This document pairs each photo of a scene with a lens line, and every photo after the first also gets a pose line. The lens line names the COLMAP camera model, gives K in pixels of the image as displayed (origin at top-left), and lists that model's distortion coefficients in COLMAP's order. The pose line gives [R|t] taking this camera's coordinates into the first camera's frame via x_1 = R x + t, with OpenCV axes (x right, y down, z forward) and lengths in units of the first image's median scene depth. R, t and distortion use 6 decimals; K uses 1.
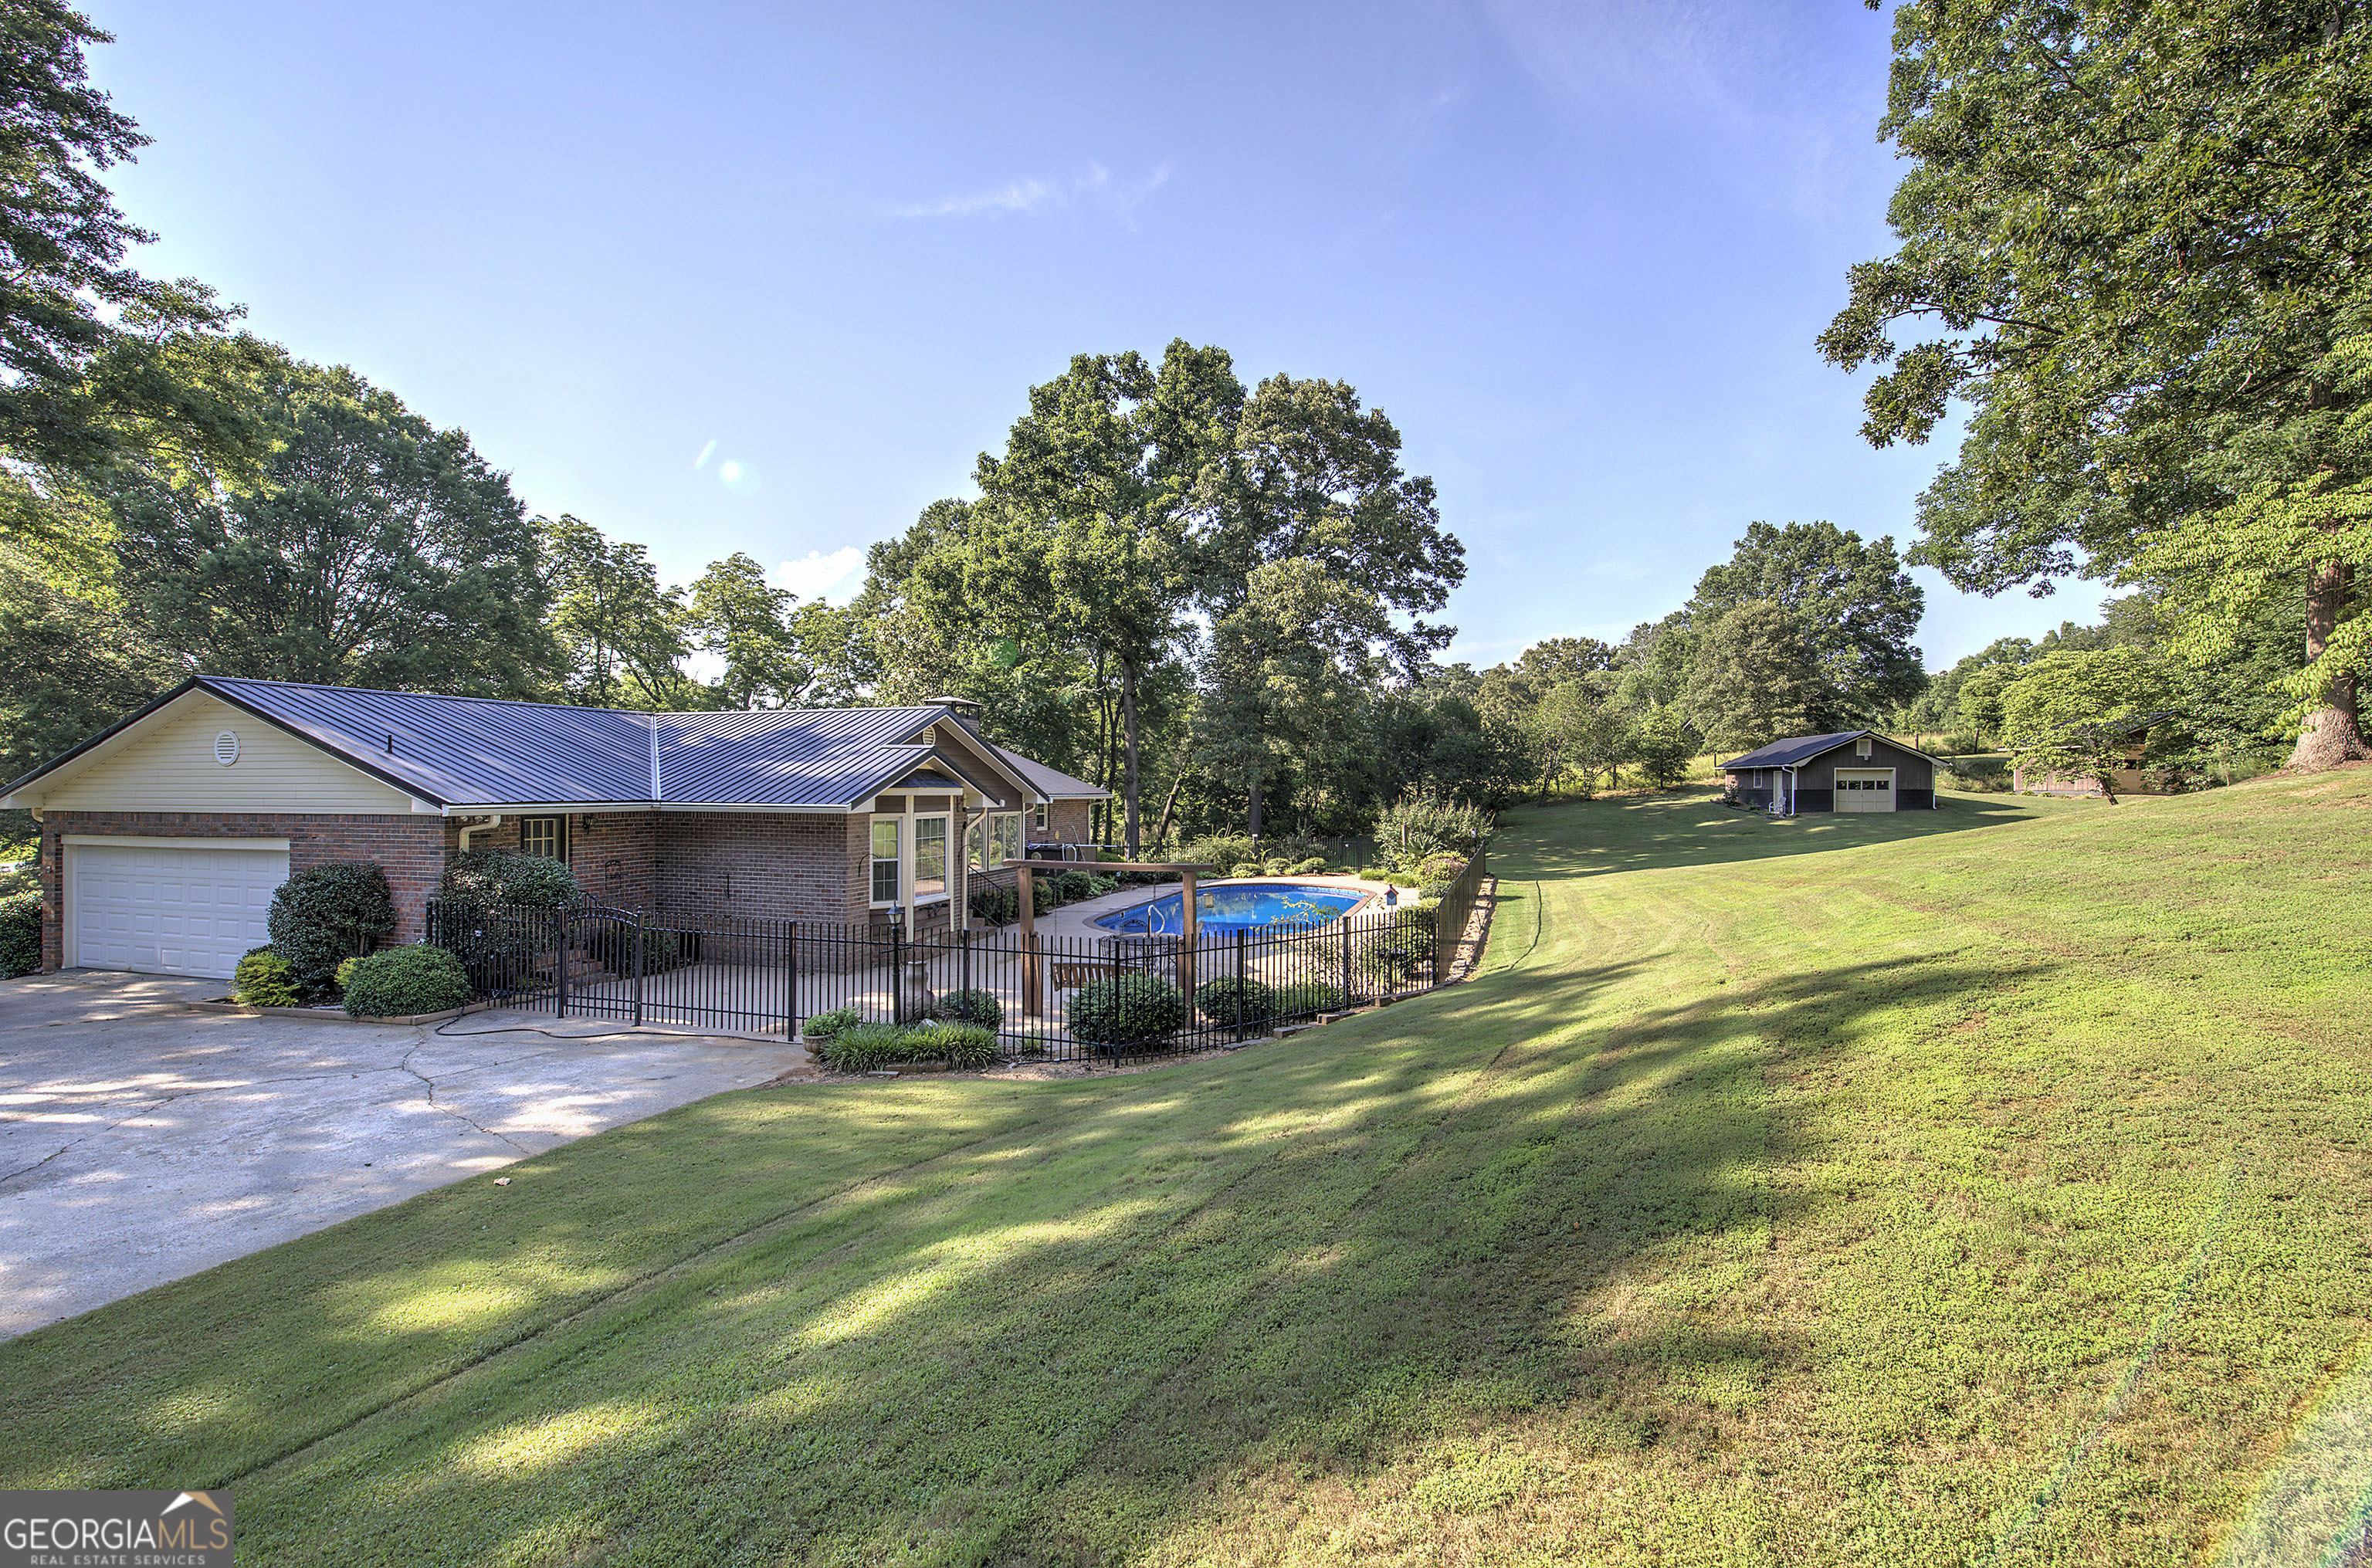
lens RADIAL K [[1016.0, 0, 1191.5], [0, 1016.0, 783.0], [0, 0, 1]] dist [-0.035915, 0.032493]
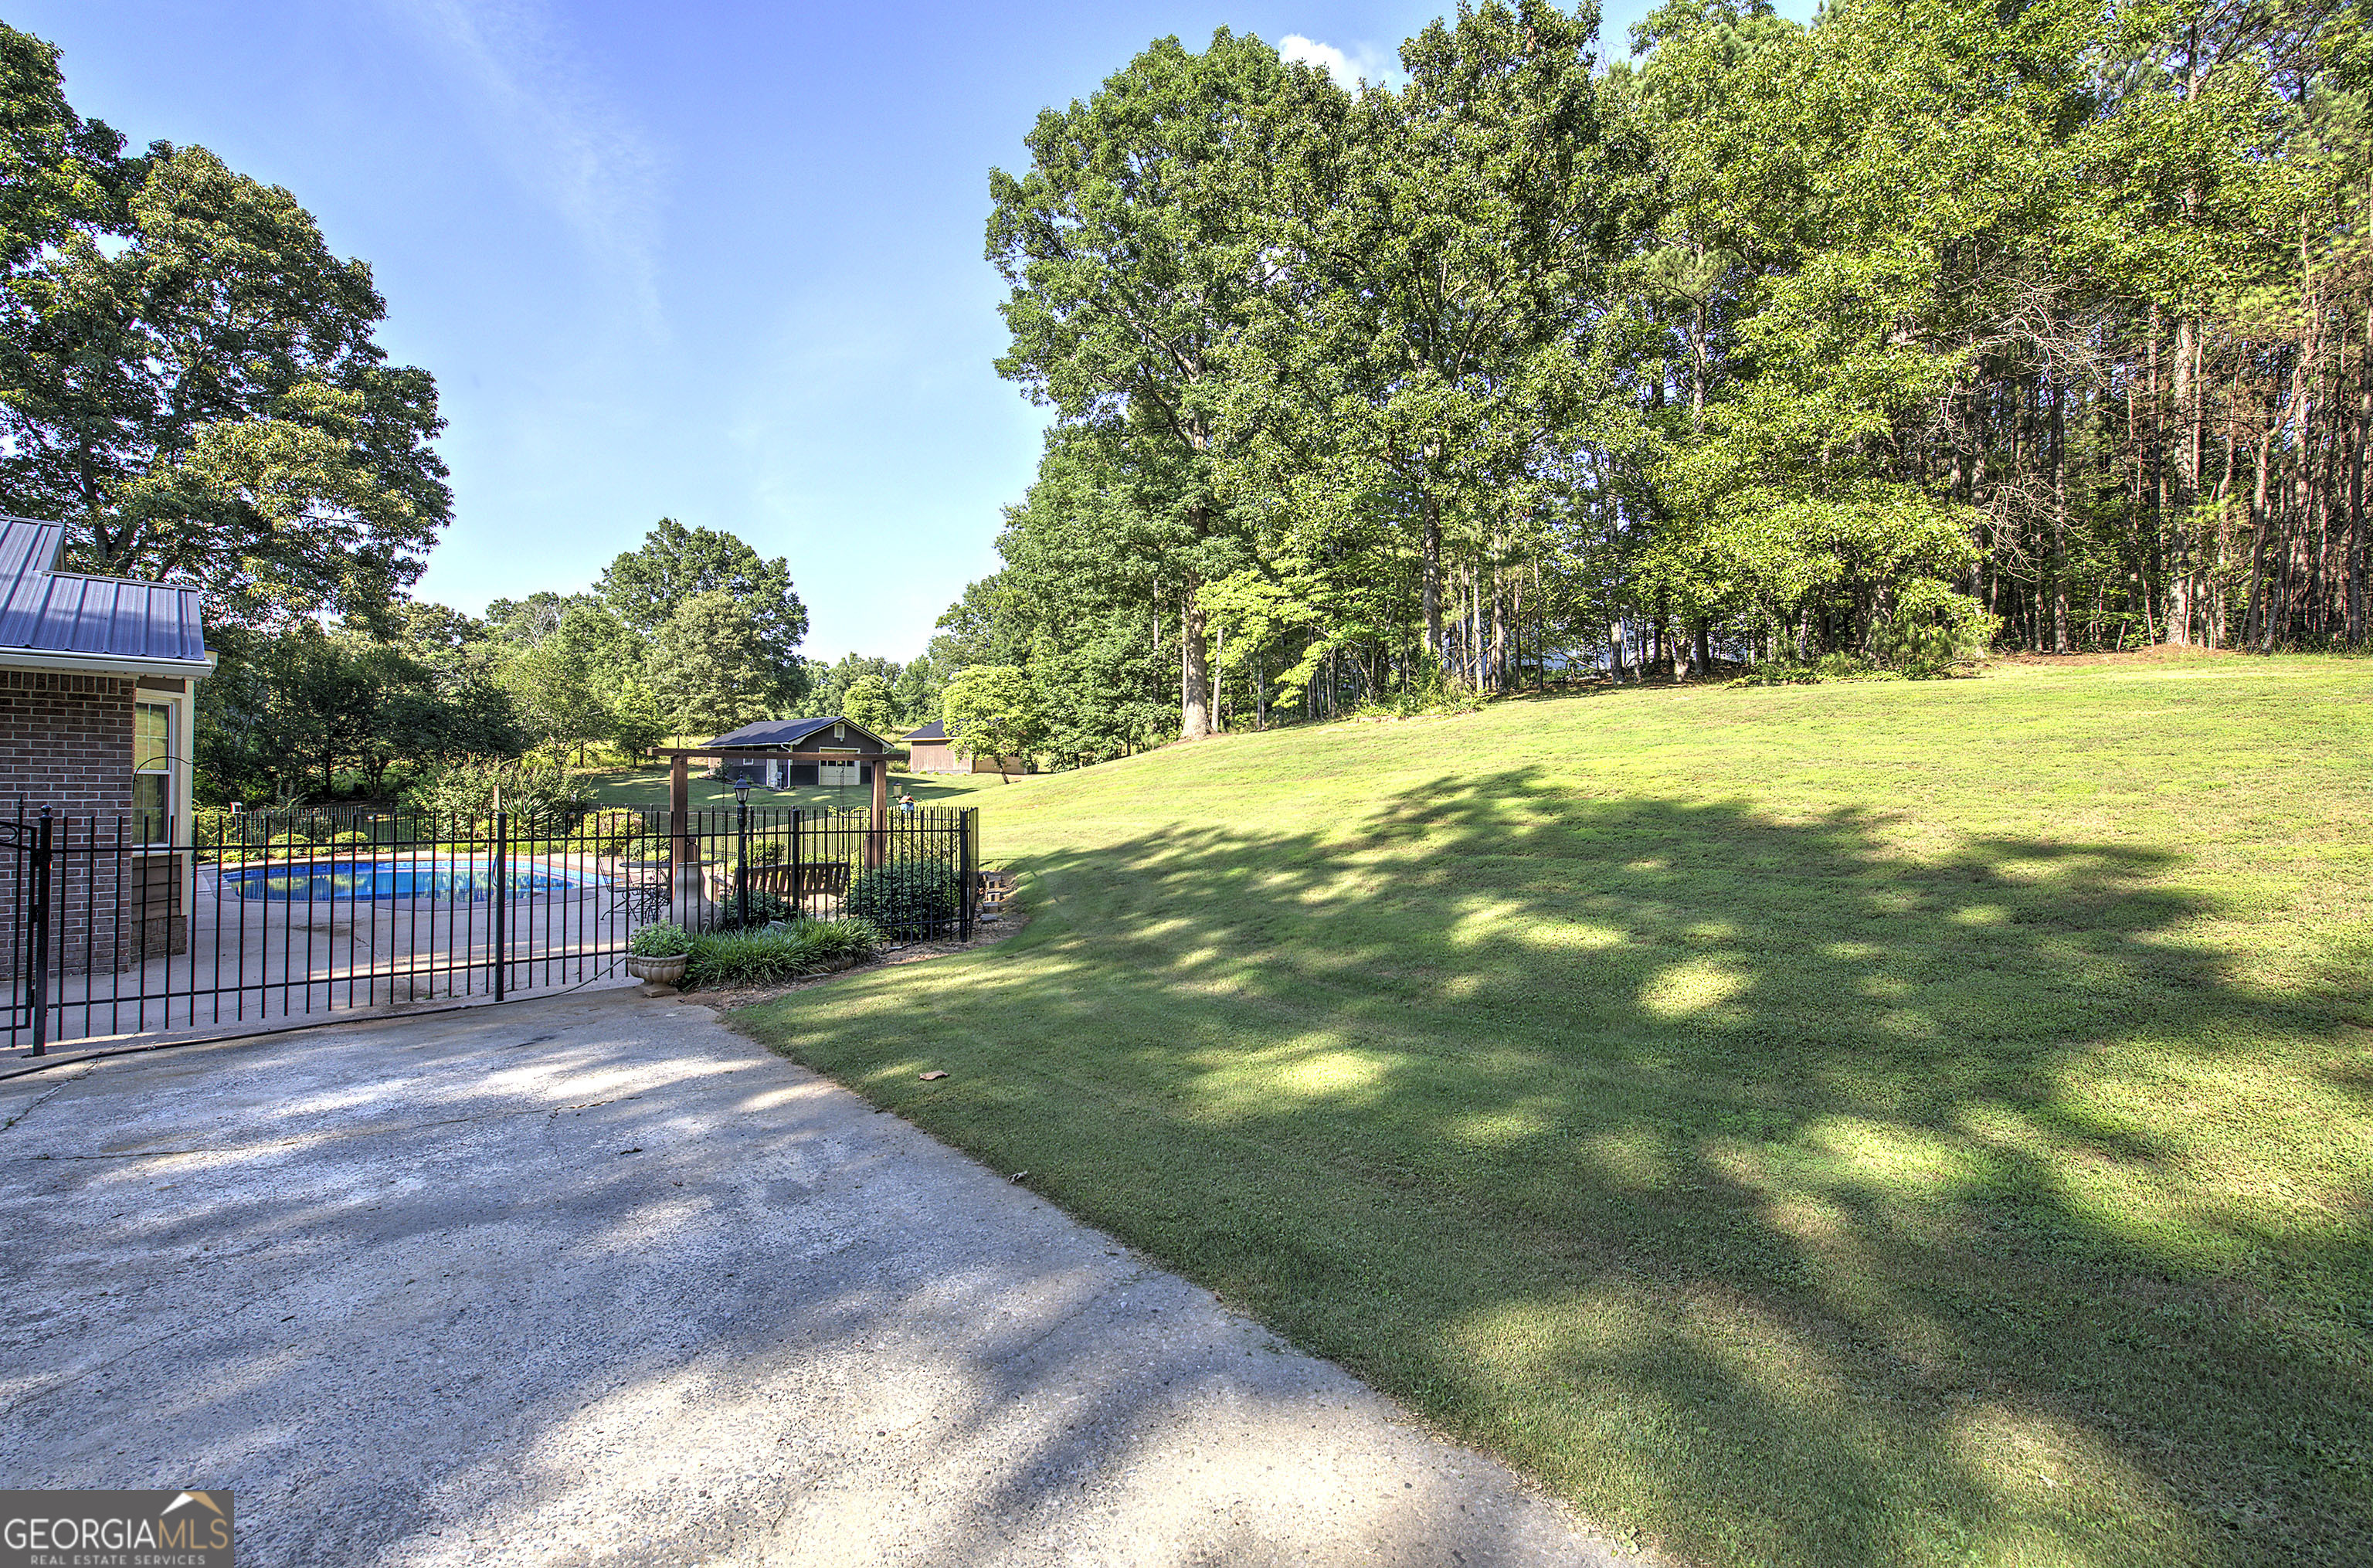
lens RADIAL K [[1011.5, 0, 1190.3], [0, 1011.5, 778.3], [0, 0, 1]] dist [-0.013475, 0.007208]
pose [[0.467030, 0.007970, 0.884206, -0.190783], [-0.001639, 0.999965, -0.008148, 0.029670], [-0.884240, 0.002356, 0.467027, 0.078074]]
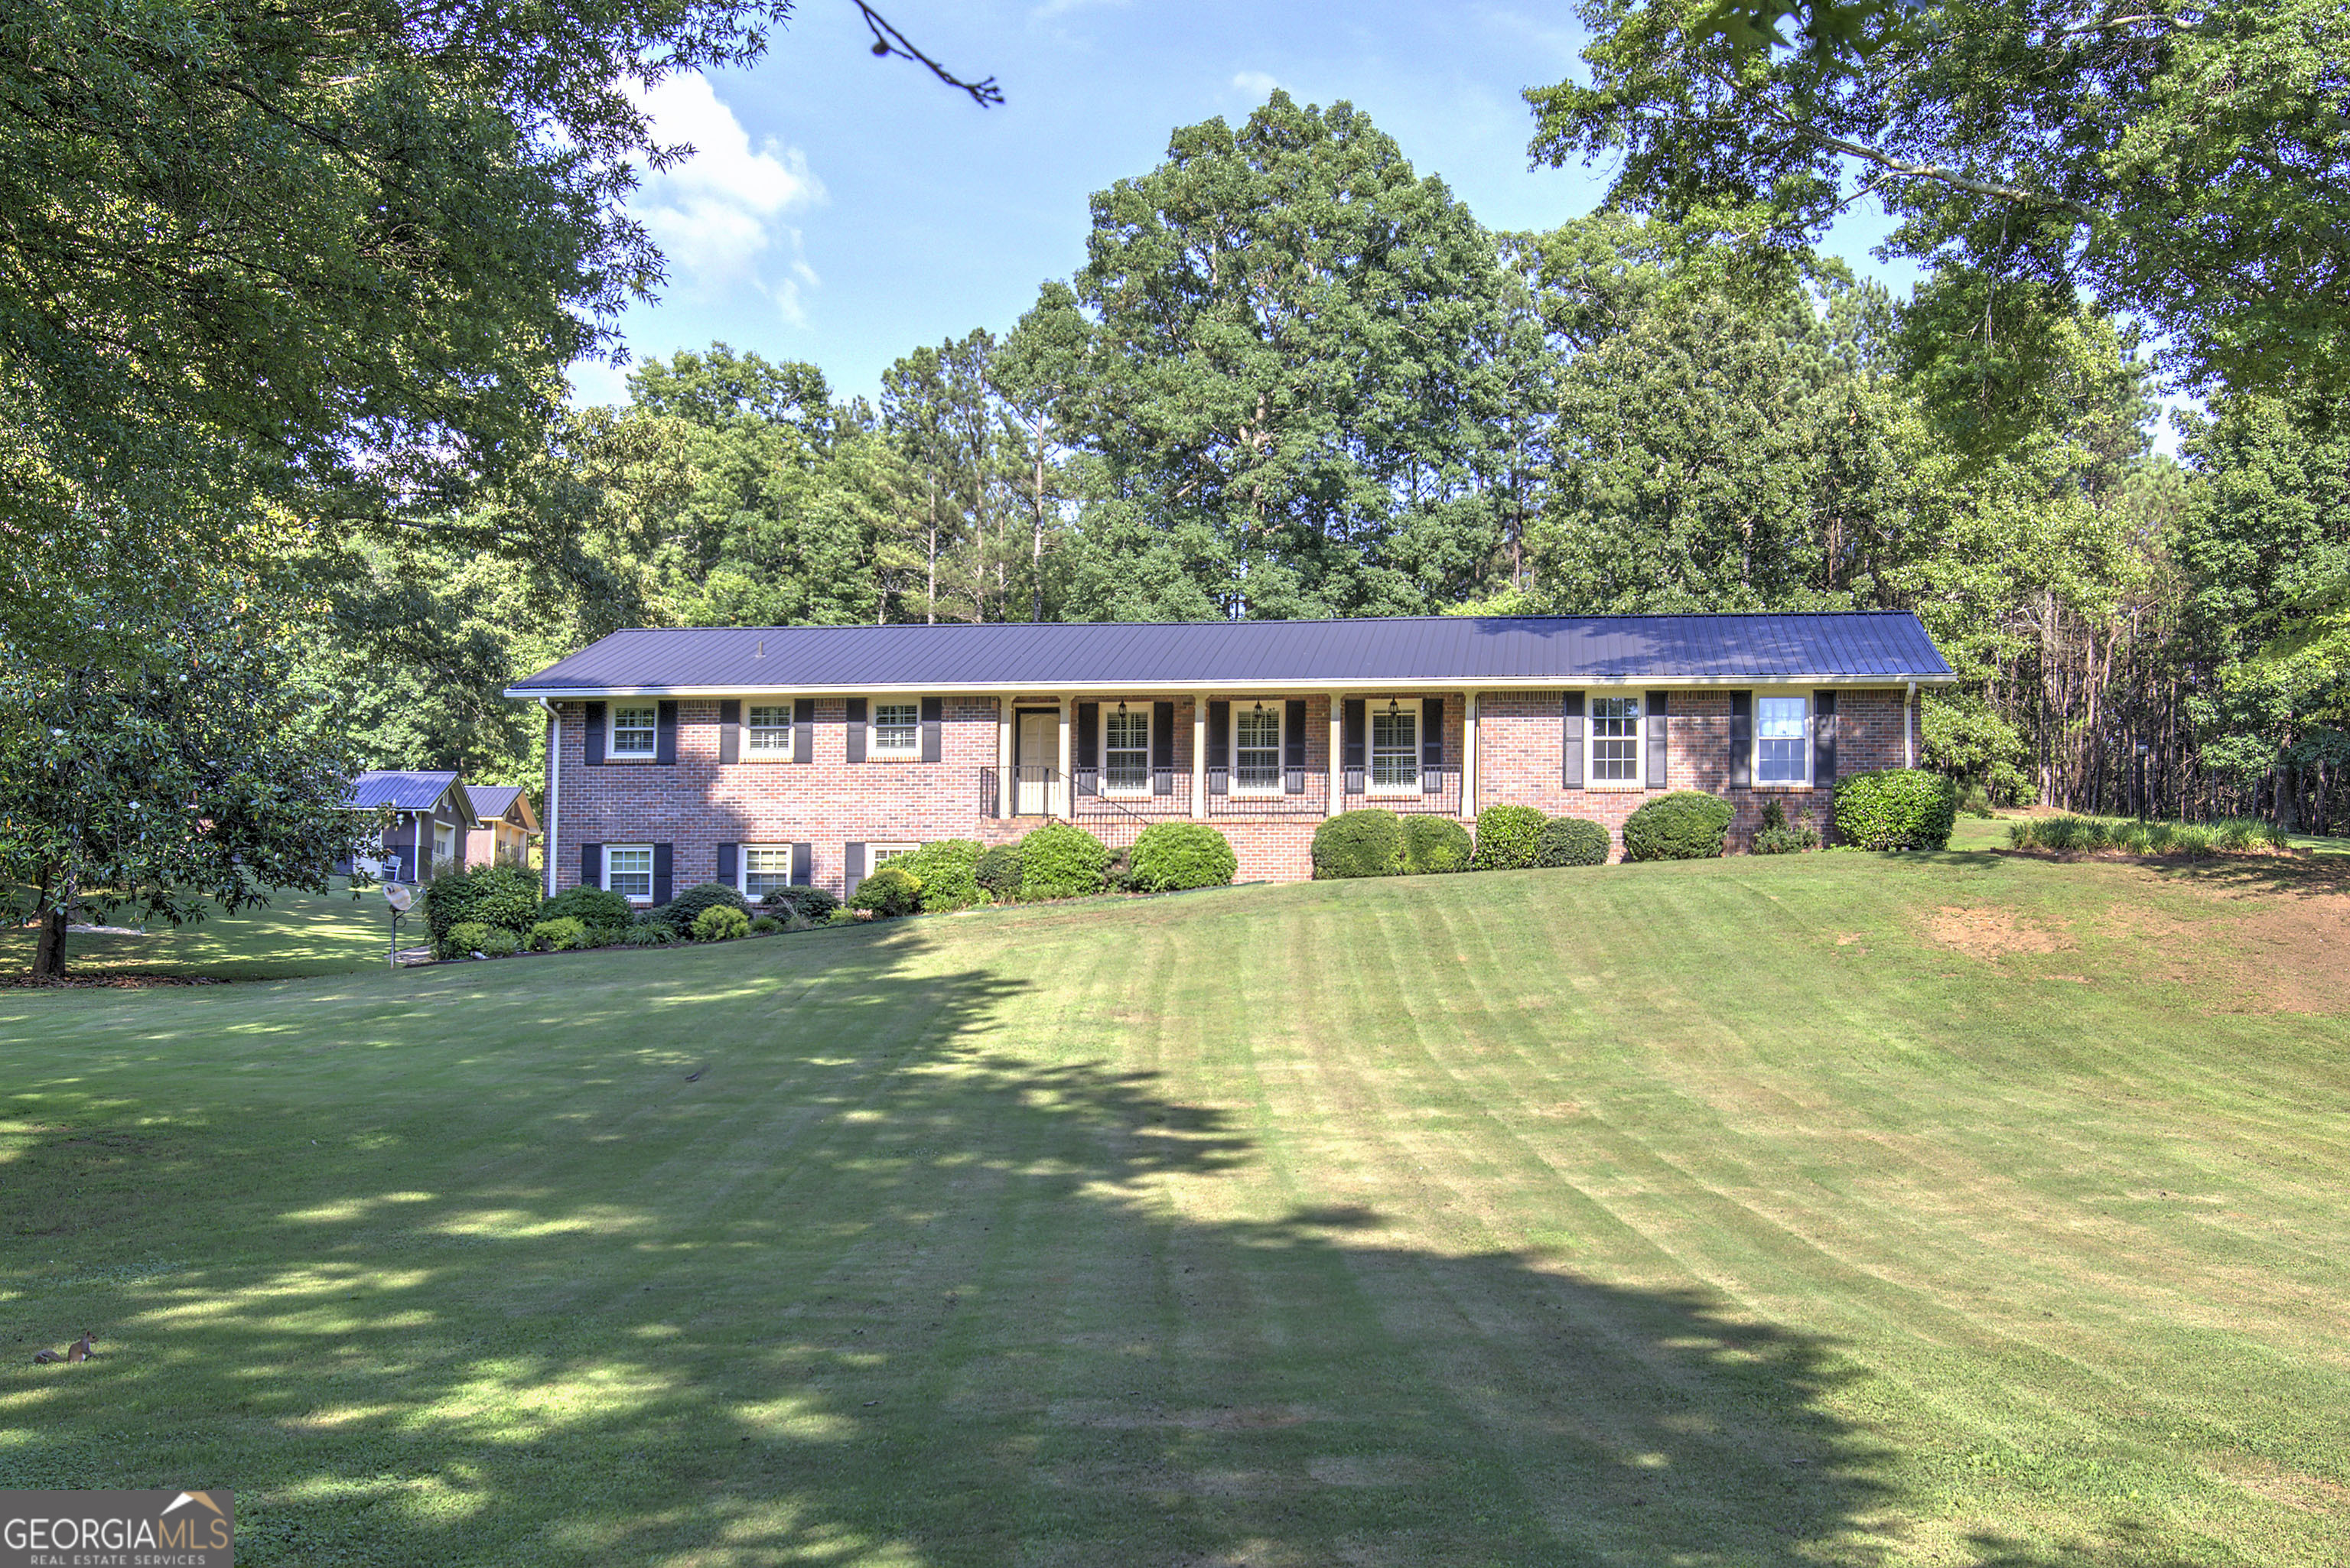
lens RADIAL K [[2492.3, 0, 1172.1], [0, 2492.3, 891.1], [0, 0, 1]] dist [0.040055, -0.135838]
pose [[-0.131355, 0.057486, 0.989667, -1.189782], [-0.019022, 0.997987, -0.060494, 0.136030], [-0.991153, -0.026772, -0.129997, 0.710294]]
